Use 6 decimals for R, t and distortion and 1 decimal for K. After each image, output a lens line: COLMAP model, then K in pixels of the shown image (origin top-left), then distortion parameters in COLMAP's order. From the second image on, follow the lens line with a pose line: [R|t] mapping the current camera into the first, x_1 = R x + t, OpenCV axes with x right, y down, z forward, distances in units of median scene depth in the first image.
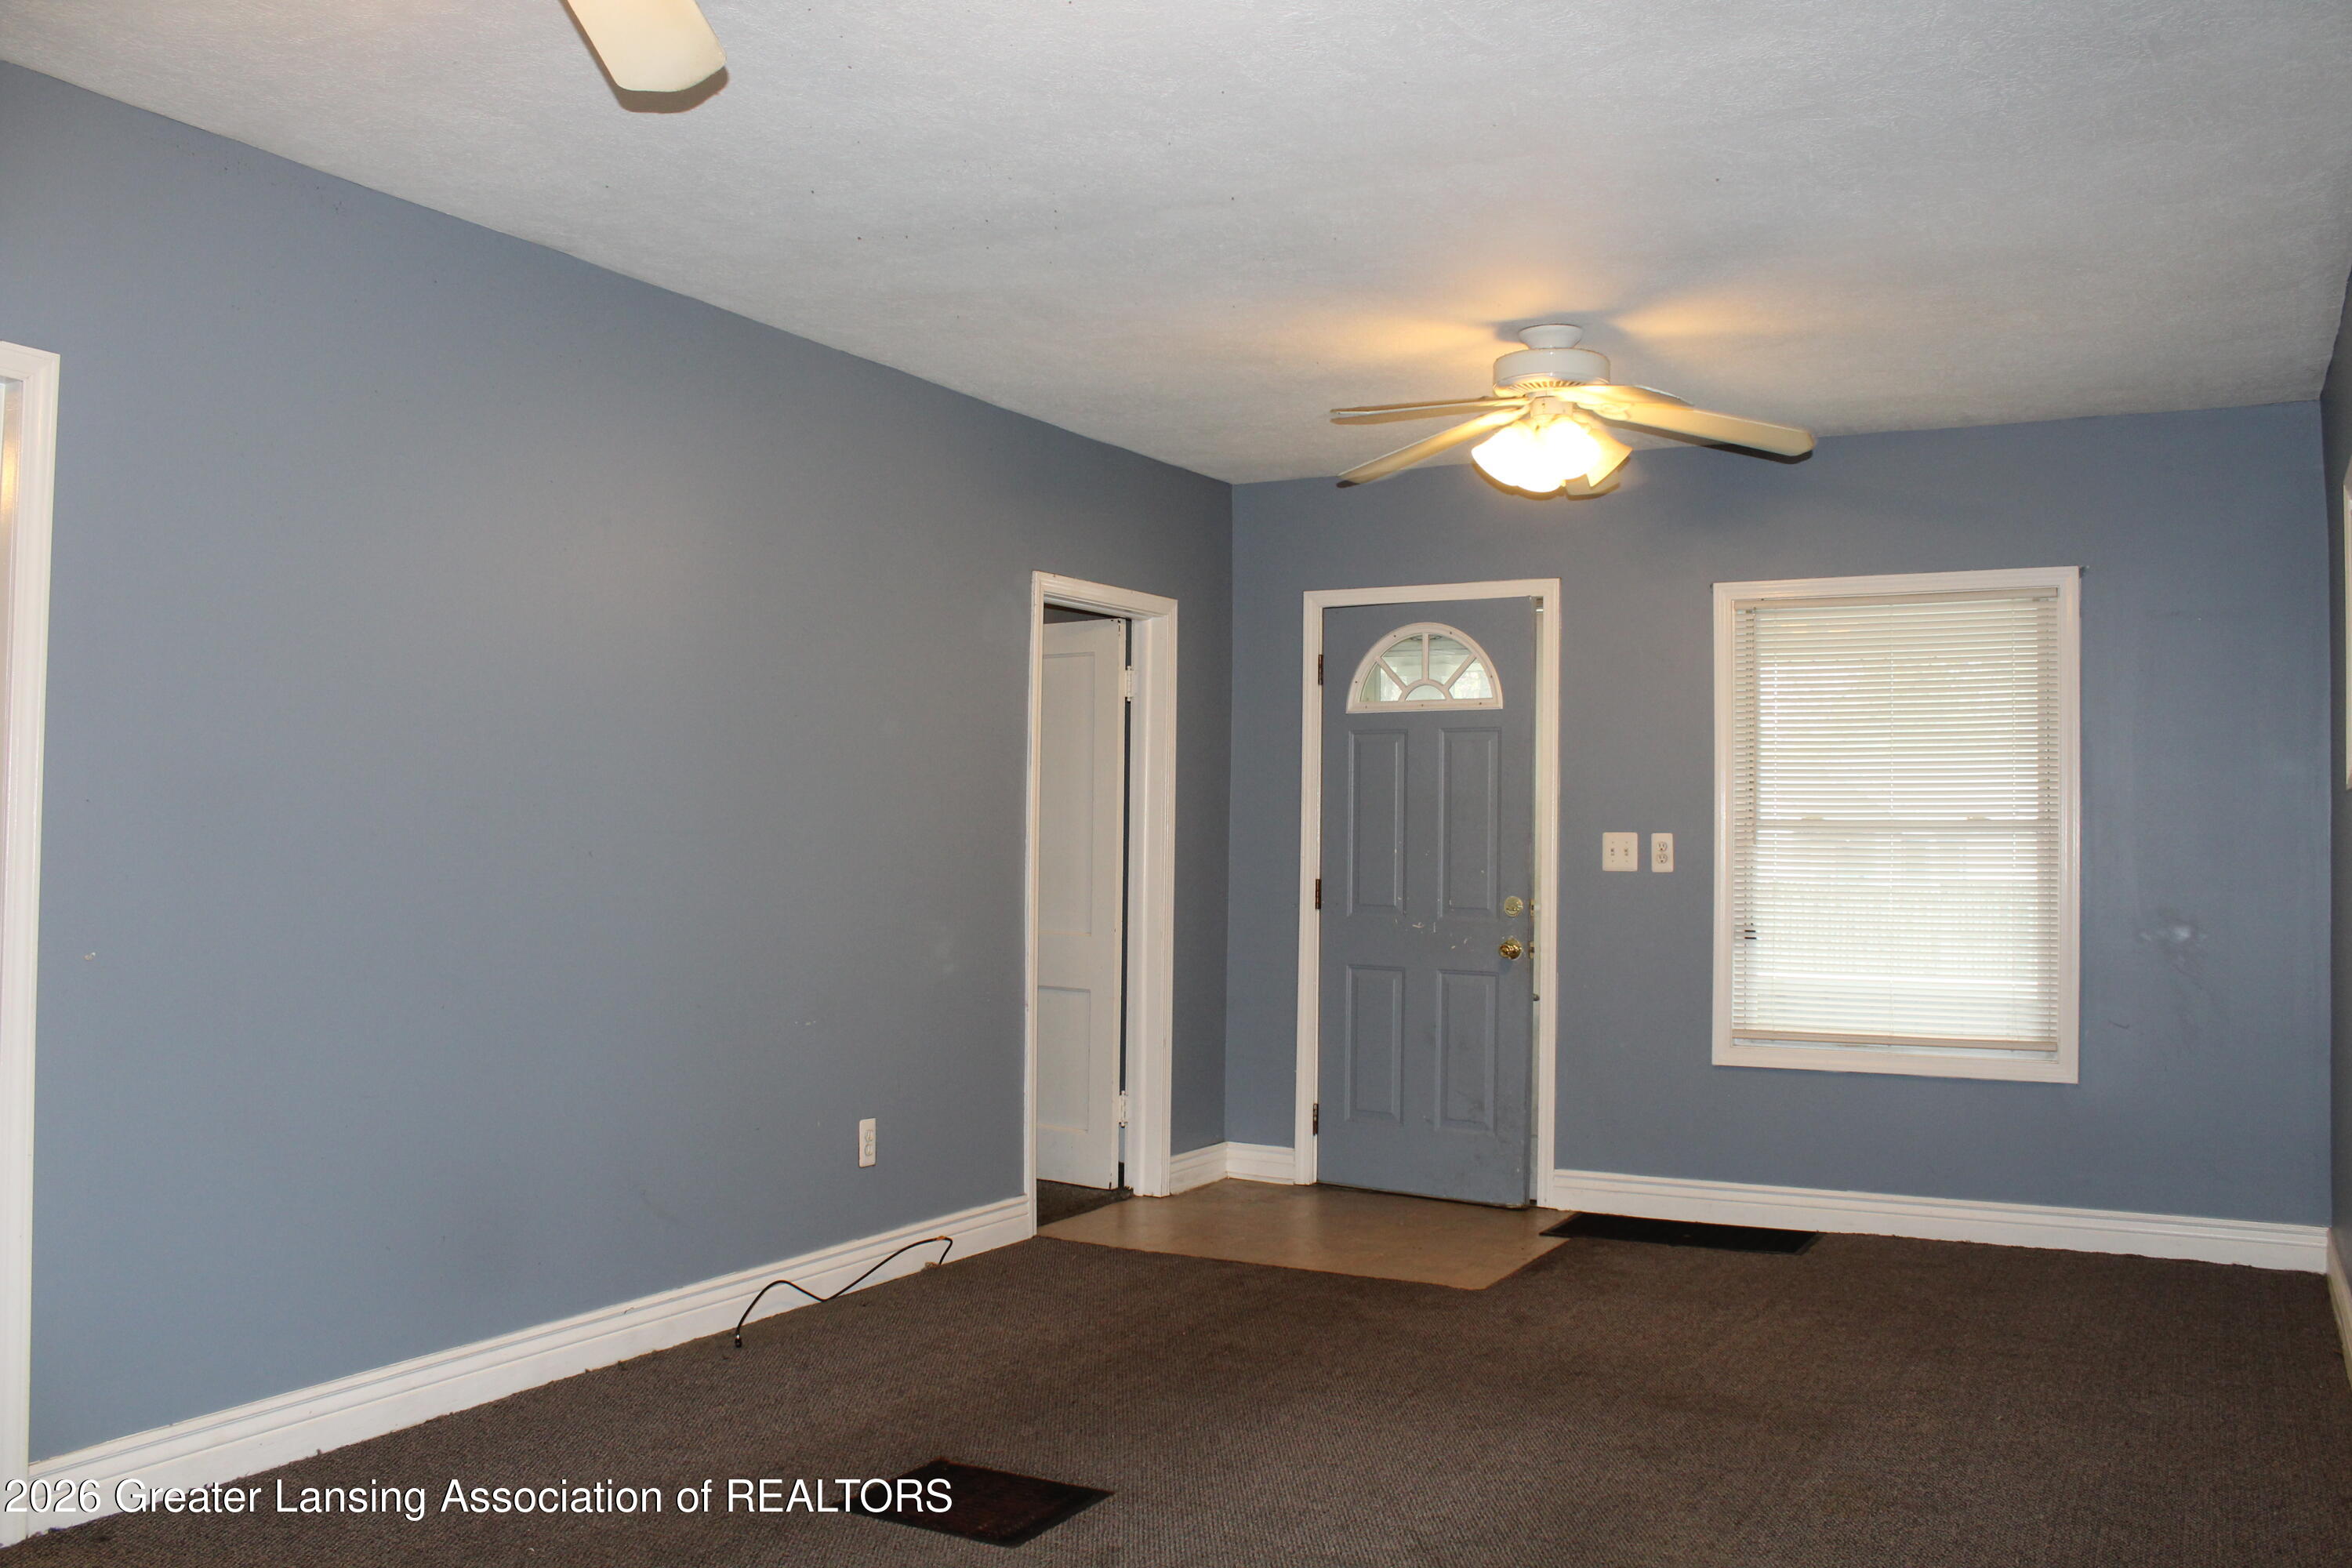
lens RADIAL K [[1944.7, 0, 1201.5], [0, 1944.7, 779.7], [0, 0, 1]] dist [-0.183471, 0.176284]
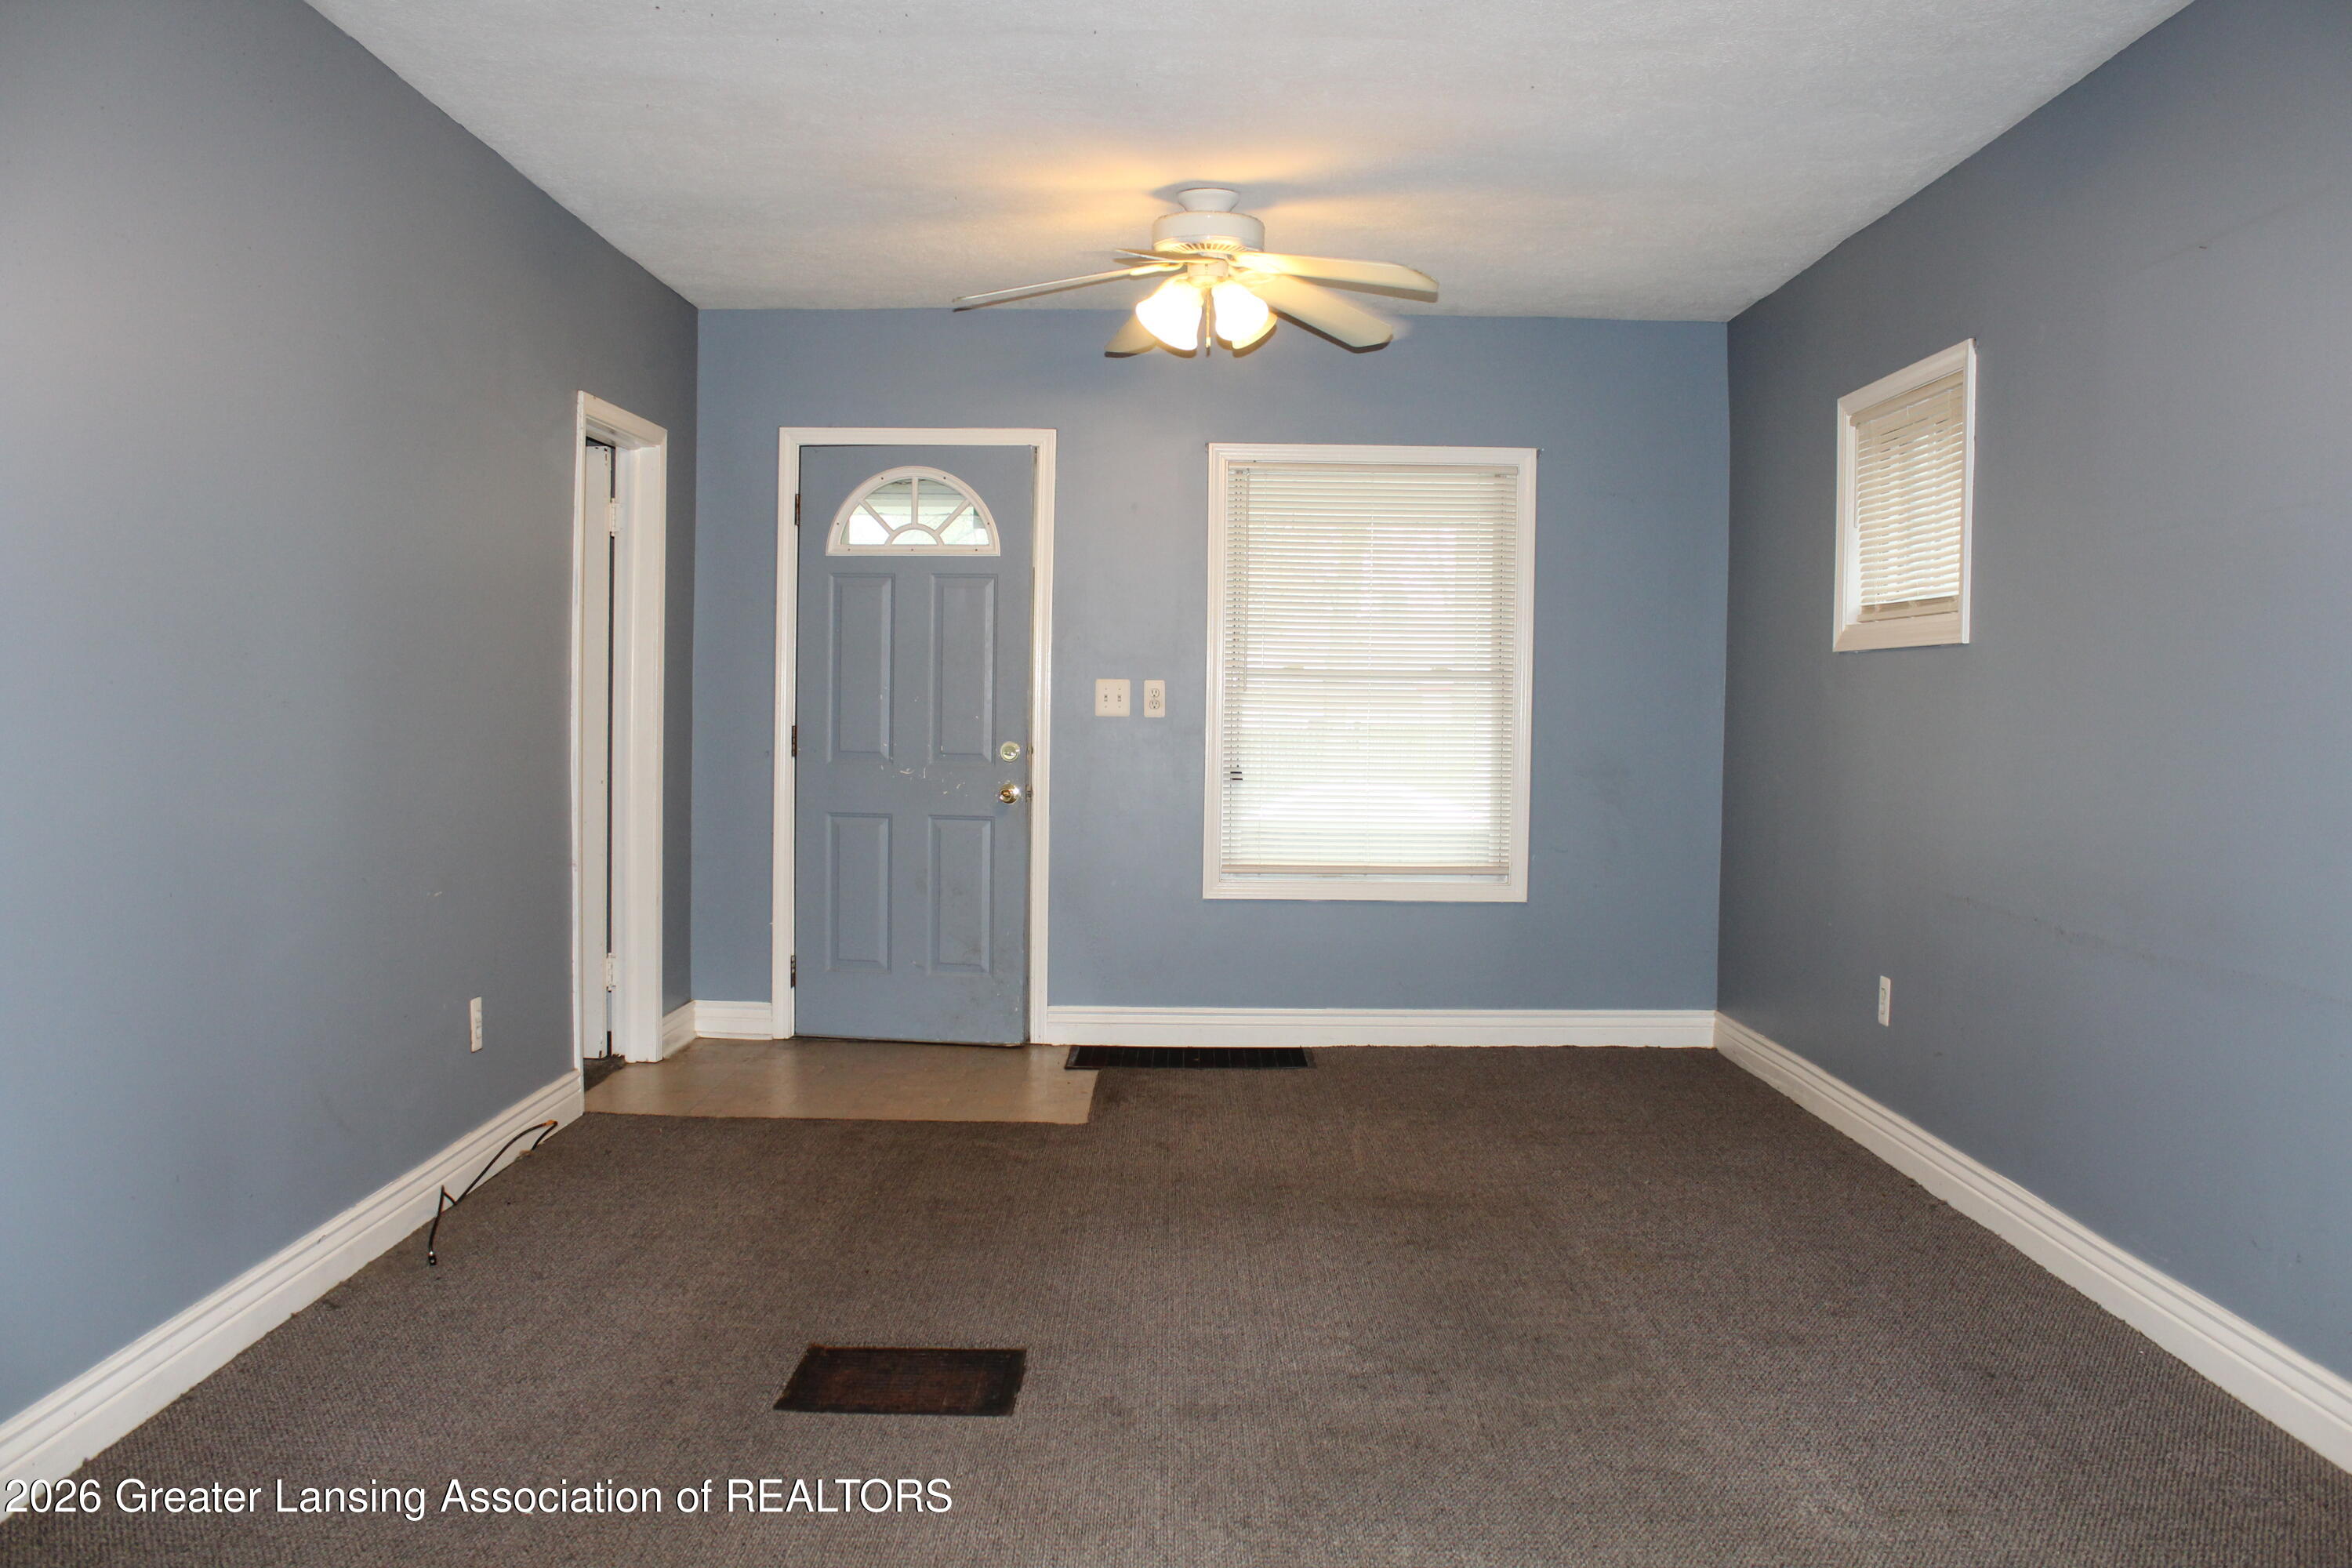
lens RADIAL K [[1944.7, 0, 1201.5], [0, 1944.7, 779.7], [0, 0, 1]] dist [-0.183471, 0.176284]
pose [[0.875955, -0.019311, 0.482006, -0.241485], [-0.019038, 0.997036, 0.074543, 0.002475], [-0.482017, -0.074473, 0.872991, 0.060650]]
